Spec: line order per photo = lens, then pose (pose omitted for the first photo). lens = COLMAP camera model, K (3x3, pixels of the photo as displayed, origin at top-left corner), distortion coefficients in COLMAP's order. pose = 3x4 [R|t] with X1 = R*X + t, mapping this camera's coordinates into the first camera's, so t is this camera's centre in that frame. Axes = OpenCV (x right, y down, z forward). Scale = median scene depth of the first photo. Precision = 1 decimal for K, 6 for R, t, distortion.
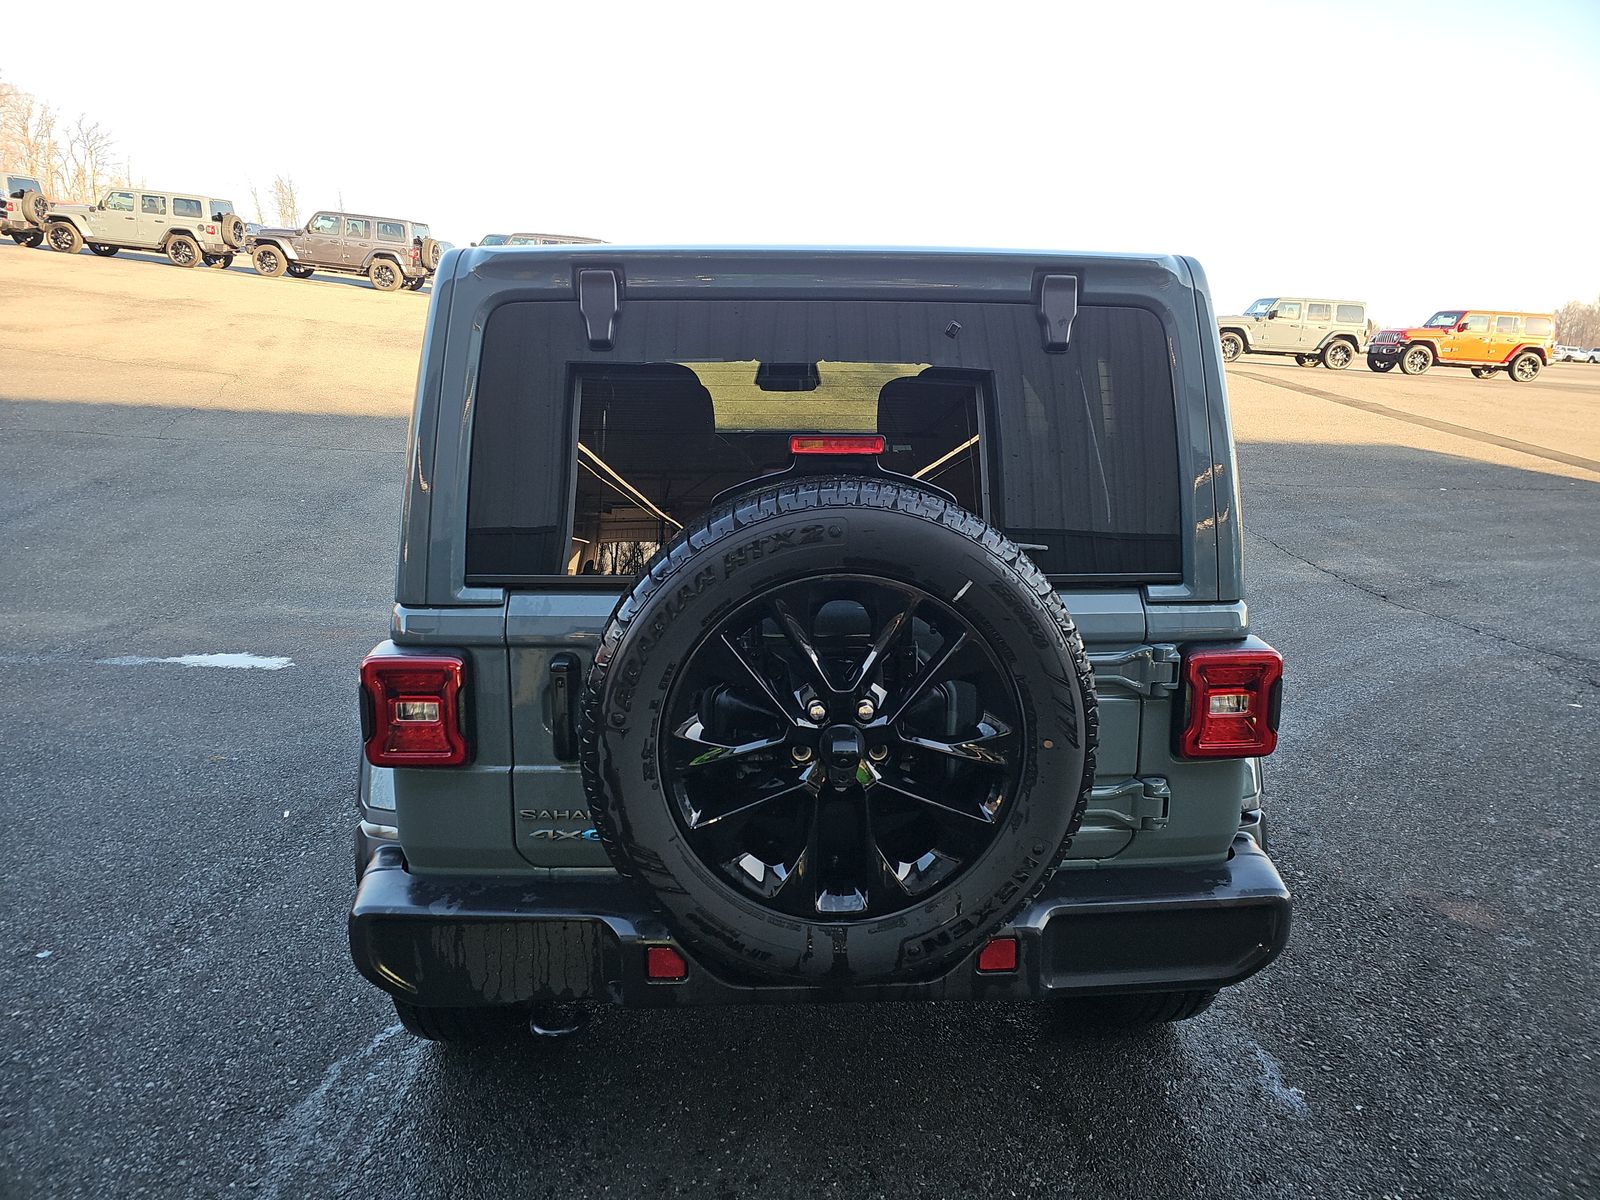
lens RADIAL K [[1057.0, 0, 800.0], [0, 1057.0, 600.0], [0, 0, 1]] dist [0.042521, -0.044309]
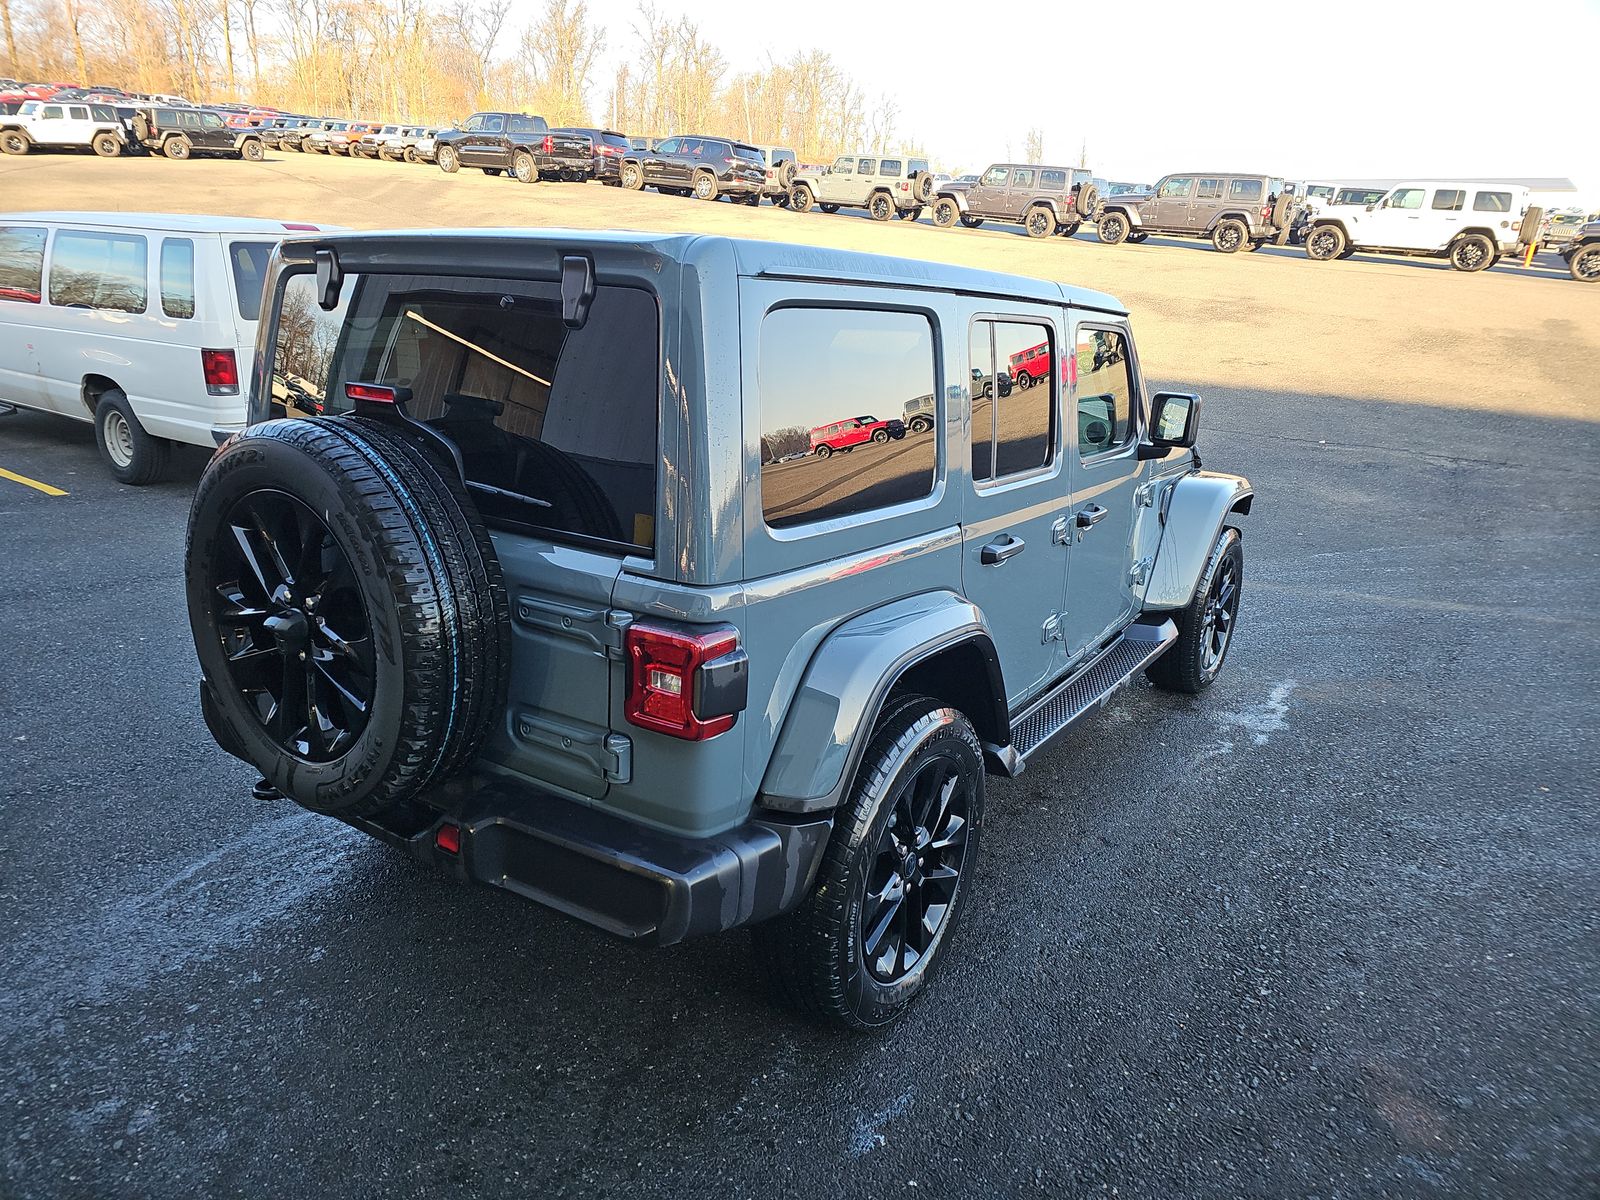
lens RADIAL K [[1057.0, 0, 800.0], [0, 1057.0, 600.0], [0, 0, 1]] dist [0.042521, -0.044309]
pose [[0.781438, 0.187929, -0.595011, 0.120742], [-0.157513, 0.982097, 0.103322, -0.011531], [0.603775, 0.012982, 0.797049, 0.029214]]
